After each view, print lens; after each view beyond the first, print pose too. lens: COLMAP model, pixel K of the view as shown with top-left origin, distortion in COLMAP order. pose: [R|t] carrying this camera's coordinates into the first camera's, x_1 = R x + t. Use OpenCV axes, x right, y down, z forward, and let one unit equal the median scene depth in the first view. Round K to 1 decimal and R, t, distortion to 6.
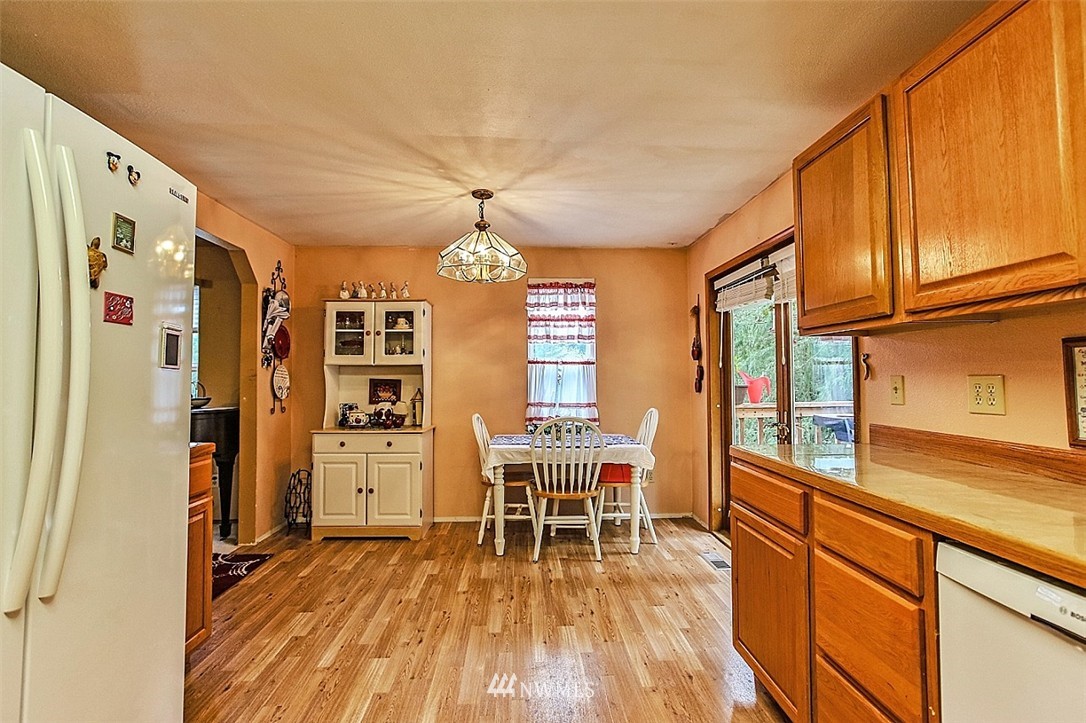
lens RADIAL K [[531.7, 0, 541.8], [0, 531.7, 357.5], [0, 0, 1]] dist [-0.017486, 0.010123]
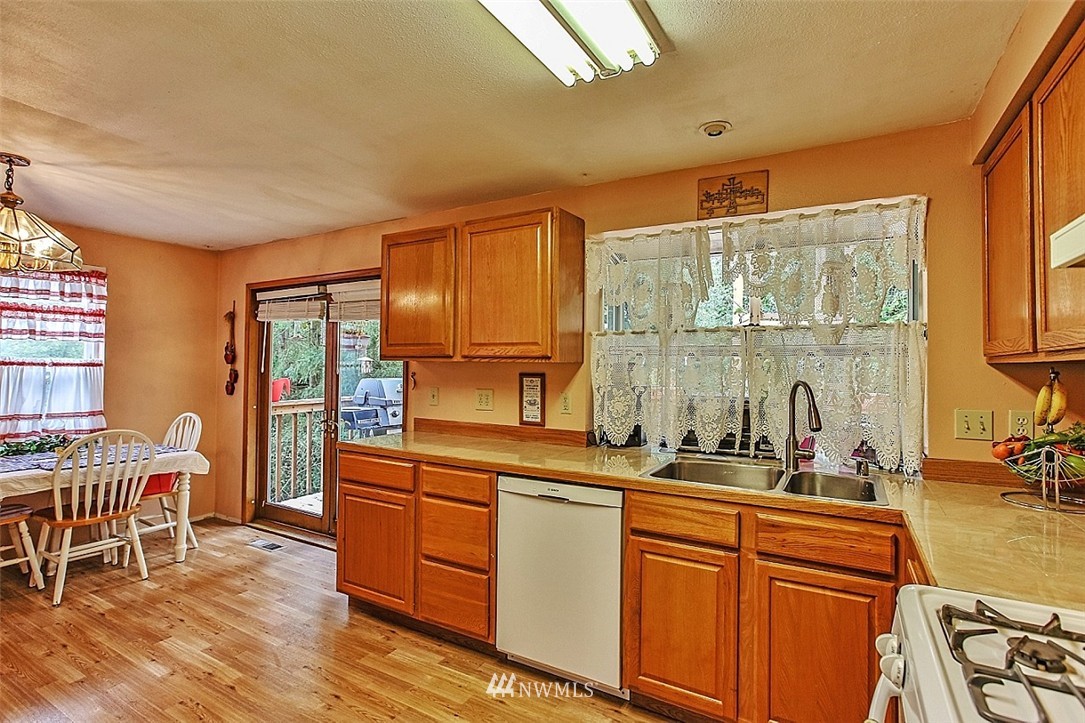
lens RADIAL K [[531.3, 0, 544.1], [0, 531.3, 359.5], [0, 0, 1]] dist [-0.017486, 0.010123]
pose [[0.533850, 0.017715, 0.845394, -0.303550], [-0.042824, 0.999064, 0.006107, -0.043460], [-0.844494, -0.039463, 0.534109, -0.086521]]
